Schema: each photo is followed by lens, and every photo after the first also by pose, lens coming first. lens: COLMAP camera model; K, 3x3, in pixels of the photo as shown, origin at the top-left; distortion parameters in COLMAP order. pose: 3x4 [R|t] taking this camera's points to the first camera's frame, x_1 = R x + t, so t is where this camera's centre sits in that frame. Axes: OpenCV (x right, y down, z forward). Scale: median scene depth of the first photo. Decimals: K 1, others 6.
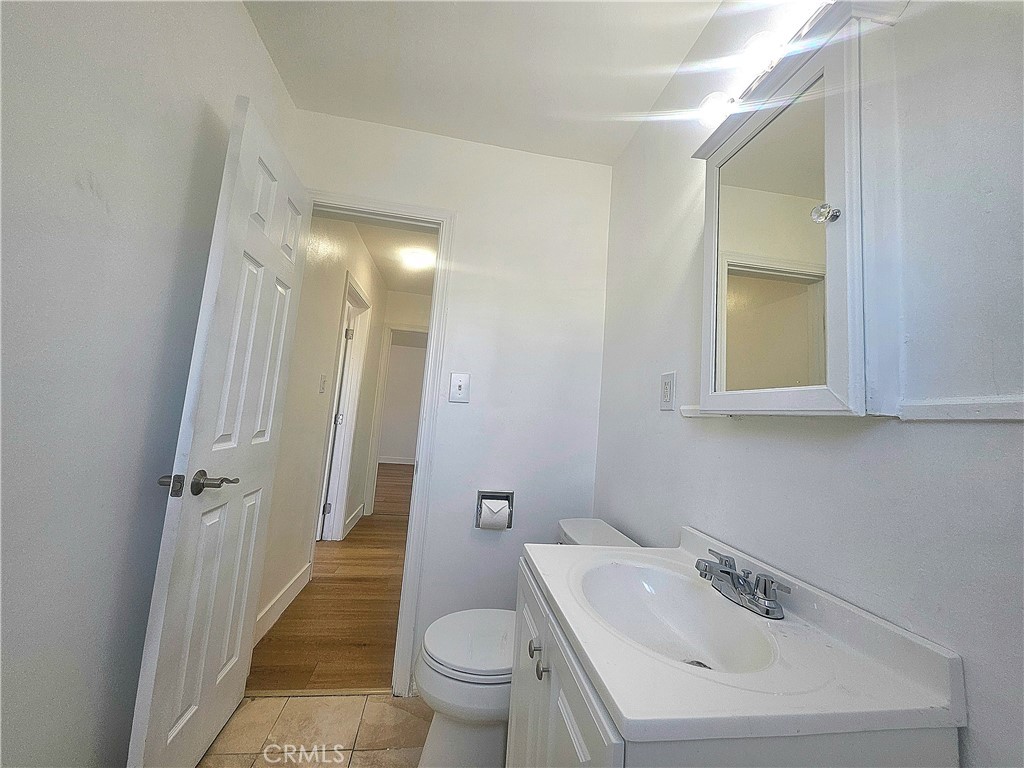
lens RADIAL K [[402.2, 0, 513.5], [0, 402.2, 379.2], [0, 0, 1]] dist [0.002621, -0.000834]
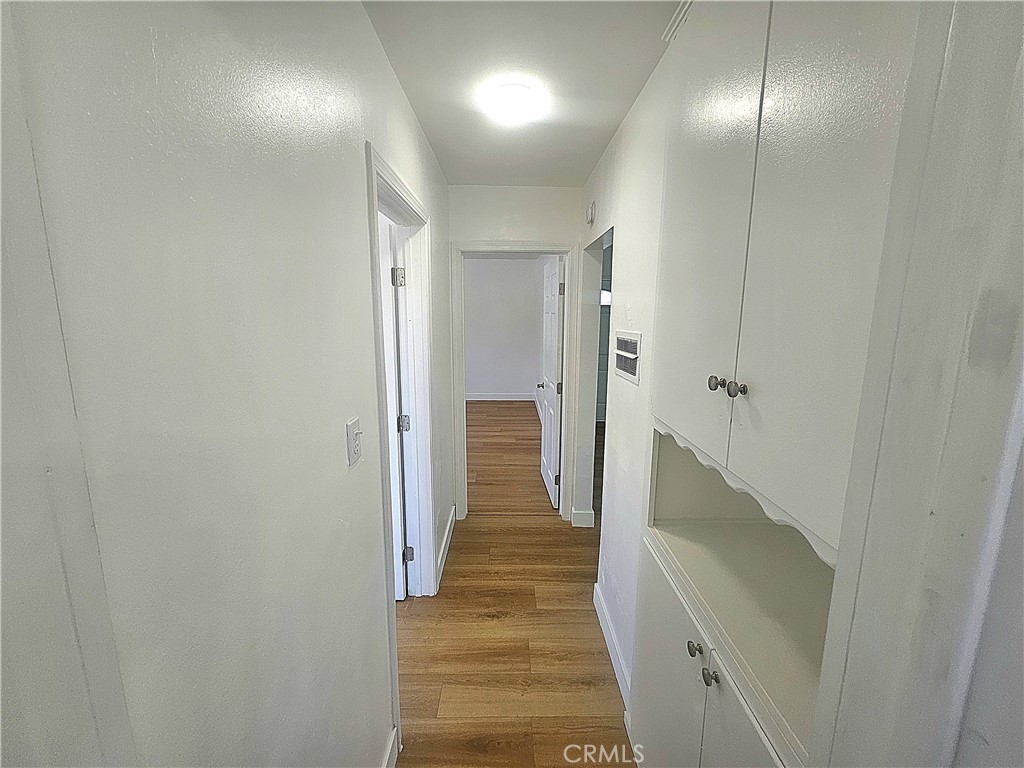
lens RADIAL K [[402.2, 0, 510.6], [0, 402.2, 382.2], [0, 0, 1]] dist [0.002621, -0.000834]
pose [[0.984377, -0.047631, -0.169508, -0.168575], [0.089596, 0.964259, 0.249353, -0.098826], [0.151573, -0.260645, 0.953462, 0.458150]]
